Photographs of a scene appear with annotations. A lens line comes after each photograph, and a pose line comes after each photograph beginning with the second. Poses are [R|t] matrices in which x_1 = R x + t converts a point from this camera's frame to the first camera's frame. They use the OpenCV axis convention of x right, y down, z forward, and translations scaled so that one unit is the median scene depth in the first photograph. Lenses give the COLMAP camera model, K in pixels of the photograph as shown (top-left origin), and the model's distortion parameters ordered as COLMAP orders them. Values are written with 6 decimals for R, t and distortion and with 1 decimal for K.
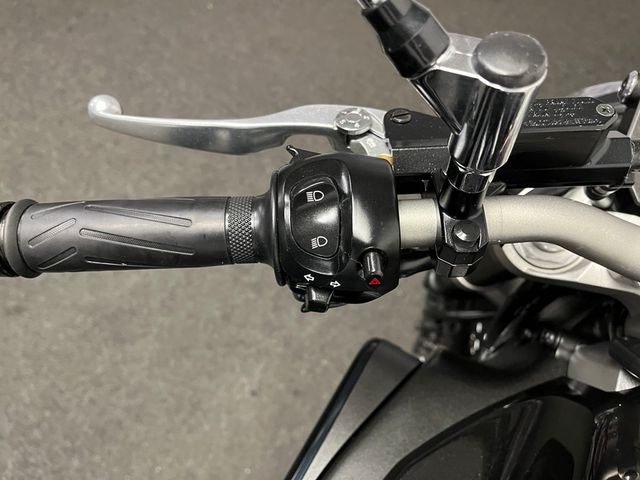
lens RADIAL K [[483.1, 0, 320.0], [0, 483.1, 240.0], [0, 0, 1]] dist [0.092031, -0.131228]
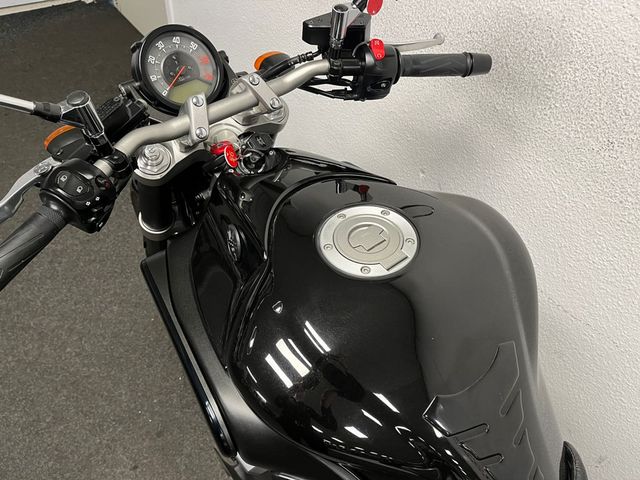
lens RADIAL K [[483.1, 0, 320.0], [0, 483.1, 240.0], [0, 0, 1]] dist [0.092031, -0.131228]
pose [[0.474697, -0.686715, 0.550532, -0.867374], [0.761455, 0.634127, 0.134422, 0.680812], [-0.441416, 0.355396, 0.823921, -1.391106]]
